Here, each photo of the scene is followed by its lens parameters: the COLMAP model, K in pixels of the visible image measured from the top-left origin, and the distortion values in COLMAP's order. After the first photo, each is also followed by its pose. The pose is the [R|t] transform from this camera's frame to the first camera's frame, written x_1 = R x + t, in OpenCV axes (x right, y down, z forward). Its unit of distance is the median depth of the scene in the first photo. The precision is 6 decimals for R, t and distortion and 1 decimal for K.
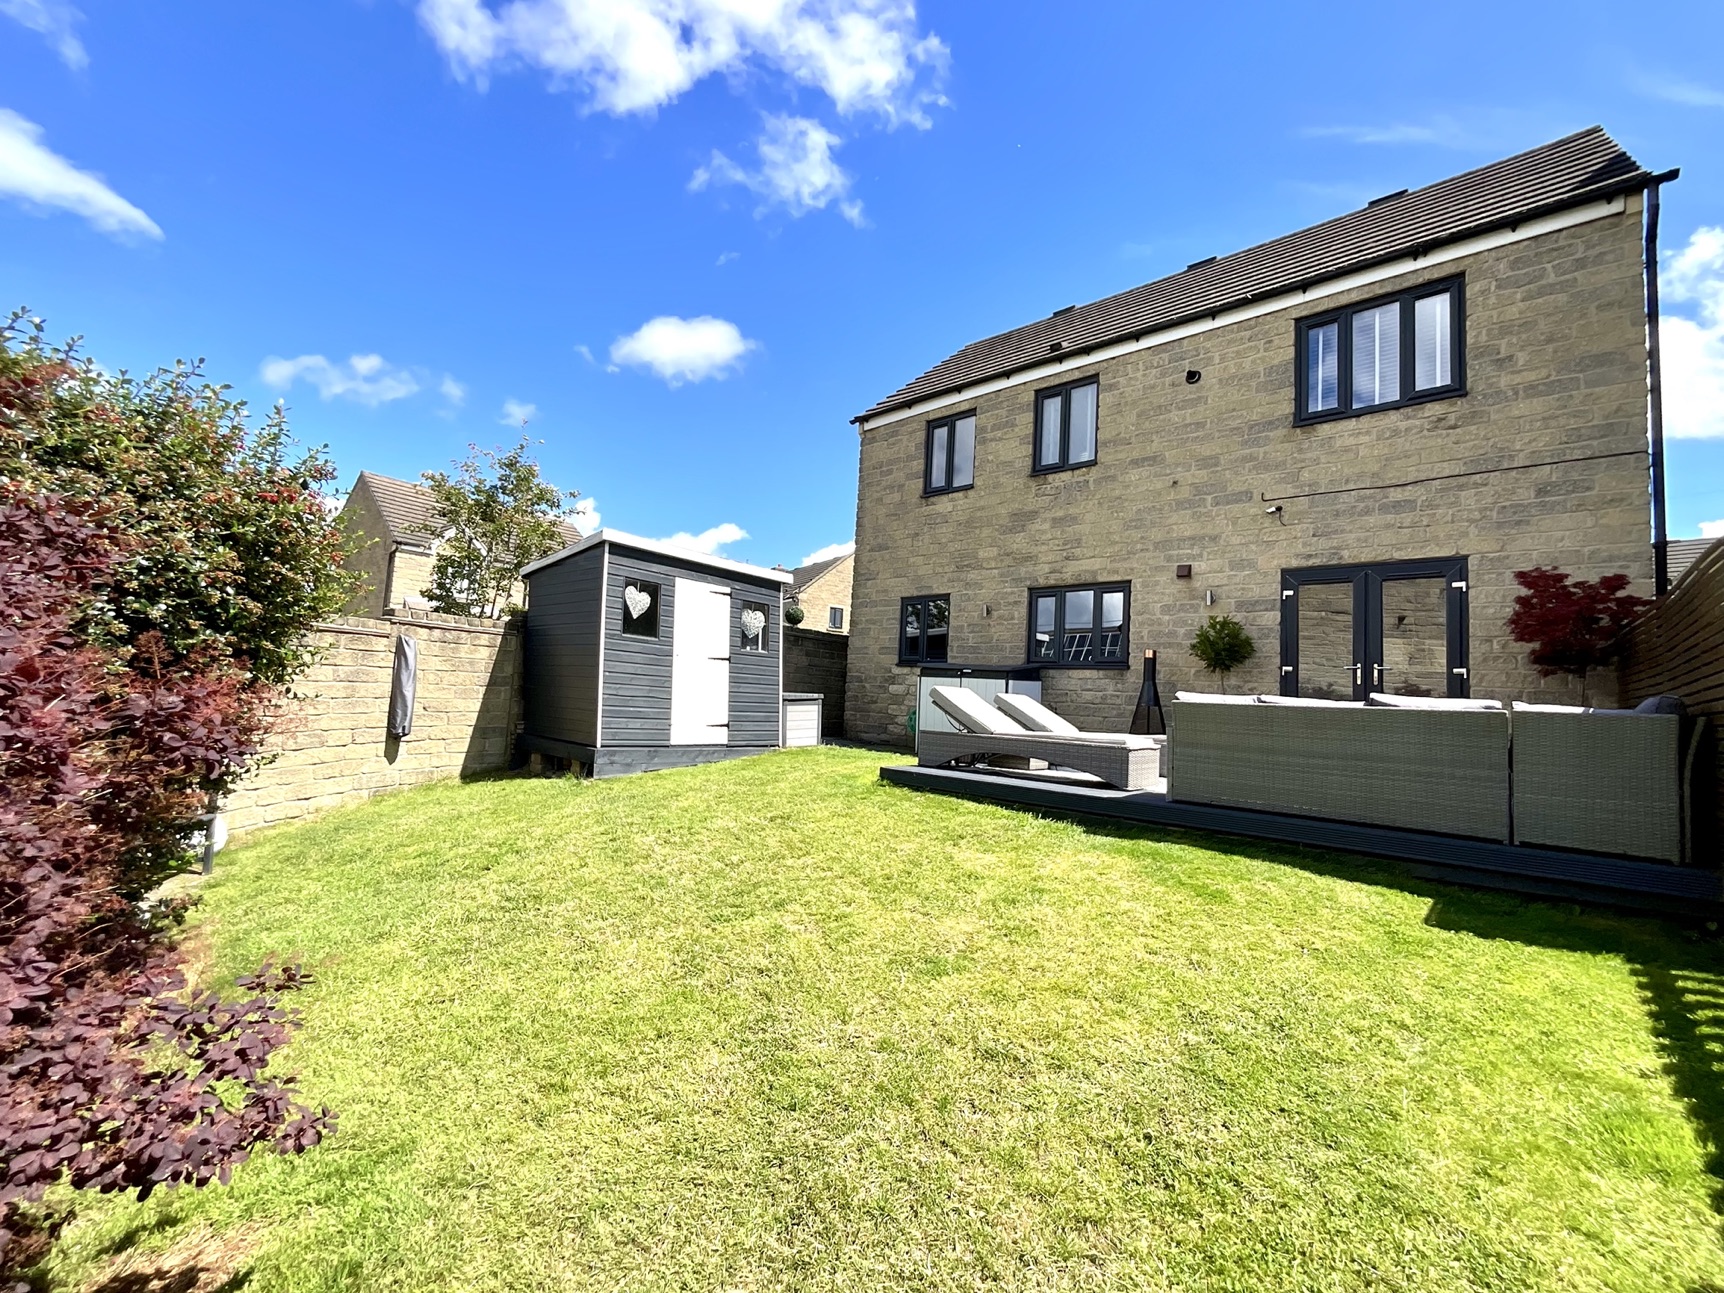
lens RADIAL K [[706.0, 0, 873.3], [0, 706.0, 654.0], [0, 0, 1]] dist [0.003524, -0.002090]
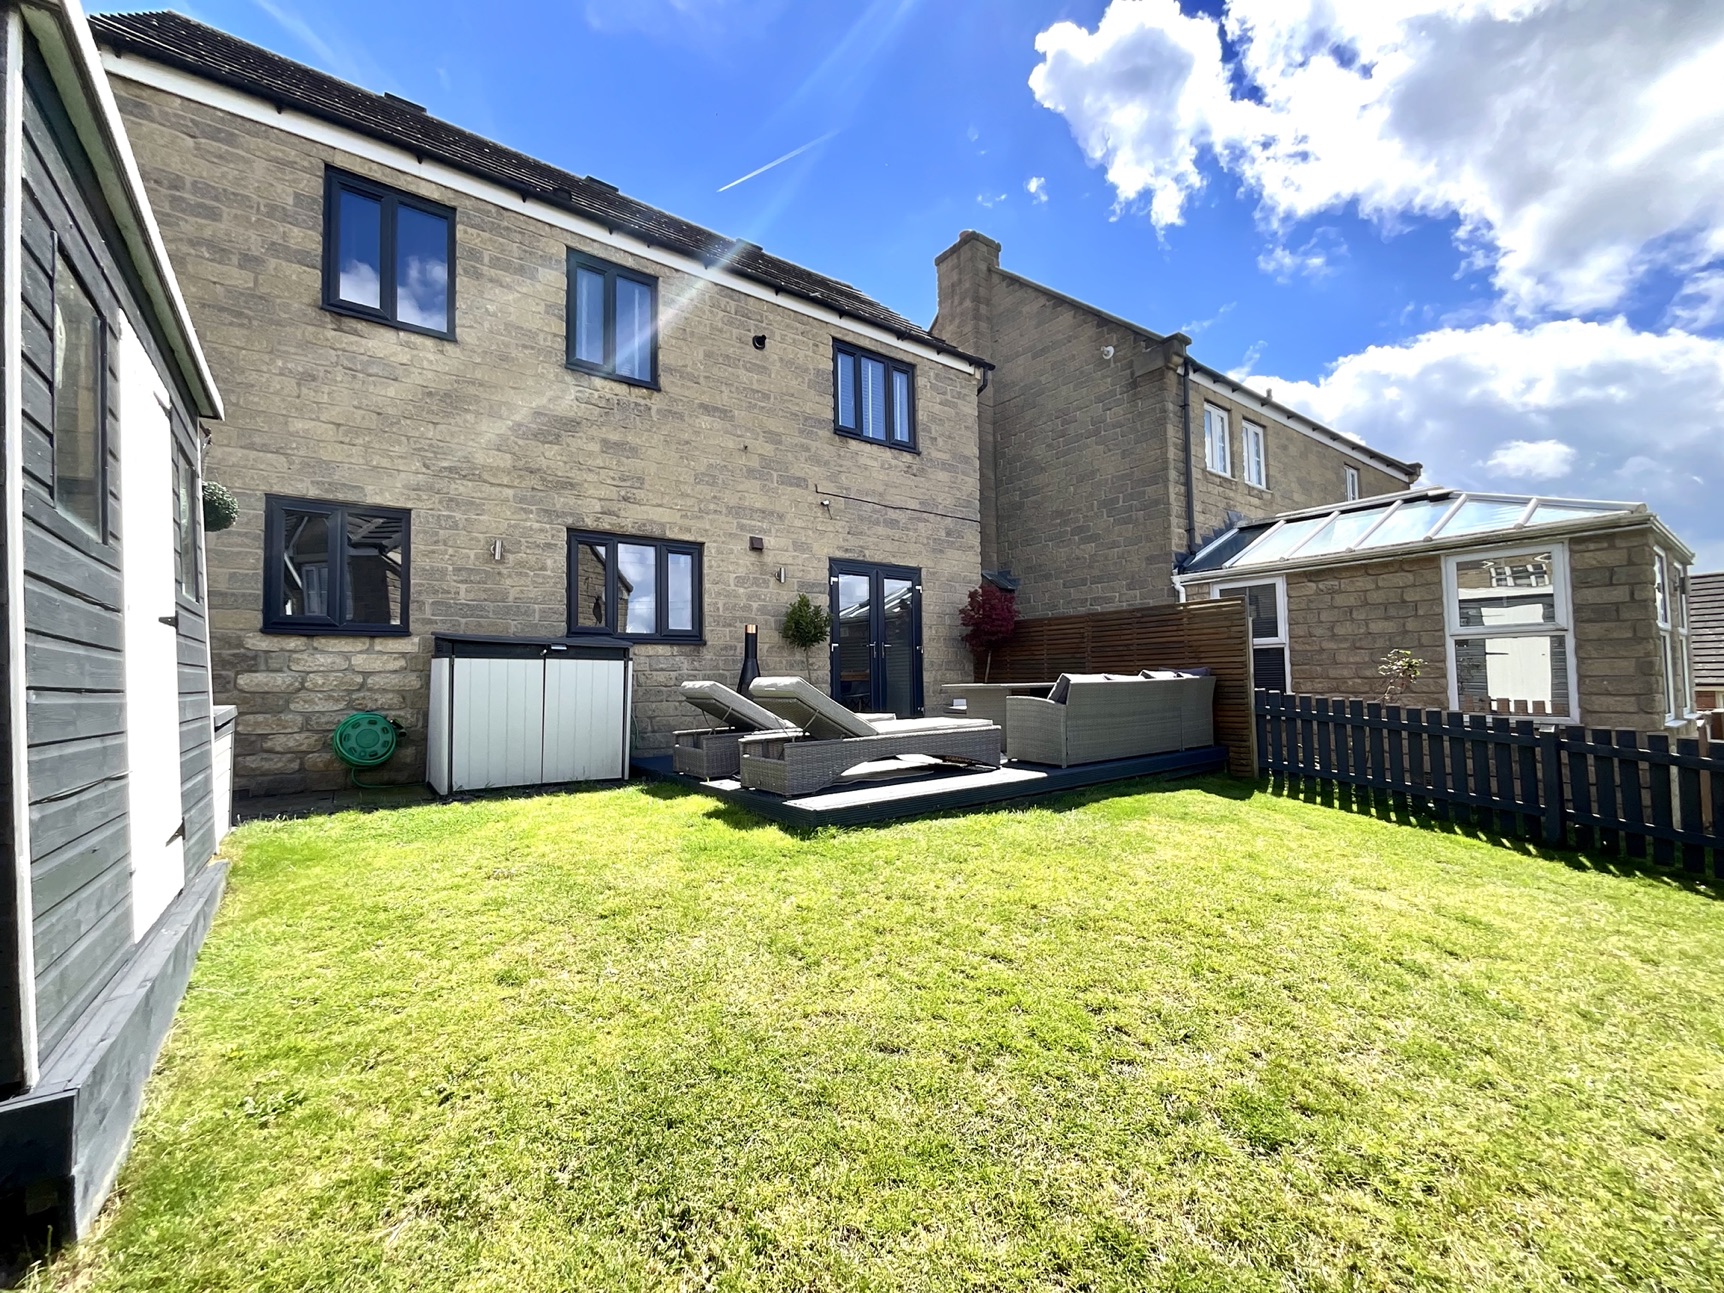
lens RADIAL K [[706.0, 0, 870.5], [0, 706.0, 651.9], [0, 0, 1]] dist [0.003524, -0.002090]
pose [[0.202517, -0.014638, 0.979169, -0.476389], [-0.040591, 0.998903, 0.023328, 0.001414], [-0.978437, -0.044470, 0.201701, 0.649105]]
